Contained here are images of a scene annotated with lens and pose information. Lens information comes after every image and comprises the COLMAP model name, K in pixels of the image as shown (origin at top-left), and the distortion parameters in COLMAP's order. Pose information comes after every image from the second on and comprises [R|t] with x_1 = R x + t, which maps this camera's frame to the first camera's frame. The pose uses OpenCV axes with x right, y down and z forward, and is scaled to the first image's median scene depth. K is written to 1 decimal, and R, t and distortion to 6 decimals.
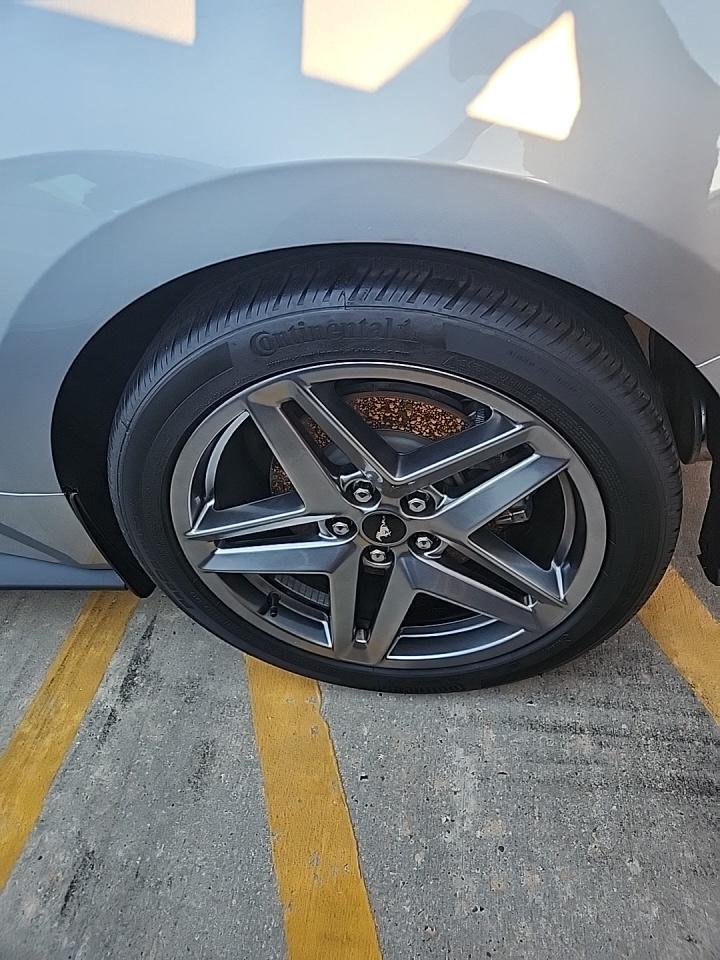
lens RADIAL K [[639.6, 0, 356.1], [0, 639.6, 482.4], [0, 0, 1]] dist [0.048459, -0.034005]
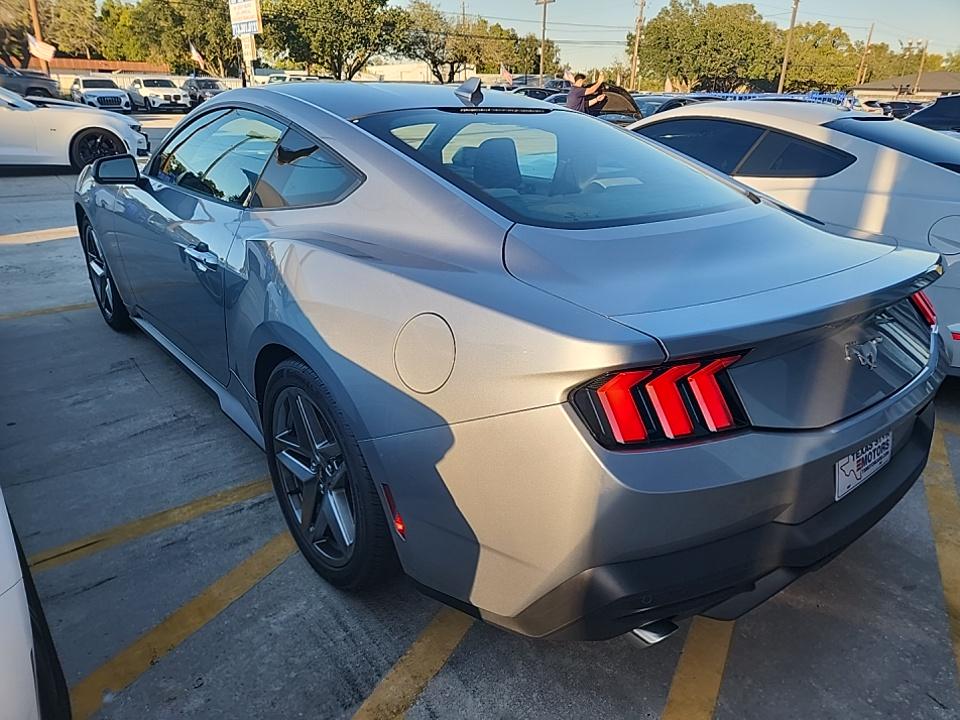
lens RADIAL K [[639.6, 0, 488.9], [0, 639.6, 367.6], [0, 0, 1]] dist [0.048459, -0.034005]
pose [[0.716867, 0.386789, -0.580082, 1.453736], [-0.550966, 0.824122, -0.131374, -0.231373], [0.427245, 0.413783, 0.803894, -0.656658]]
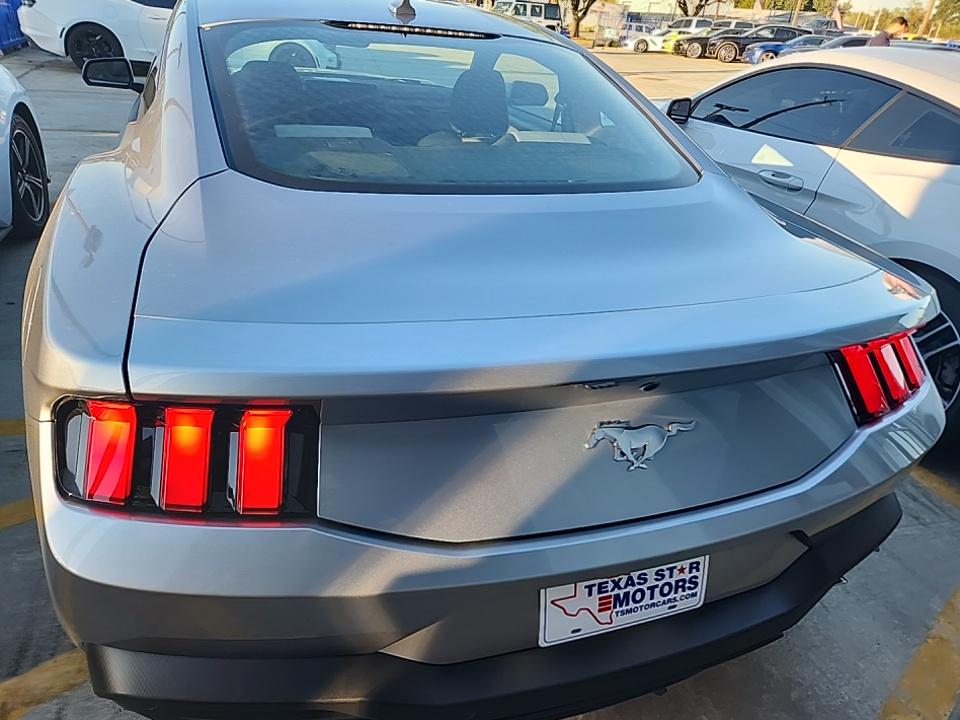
lens RADIAL K [[639.6, 0, 505.3], [0, 639.6, 352.6], [0, 0, 1]] dist [0.048459, -0.034005]
pose [[0.417253, 0.542745, -0.728923, 1.771144], [-0.706366, 0.698338, 0.115631, -1.098528], [0.571792, 0.466639, 0.674760, 0.187622]]
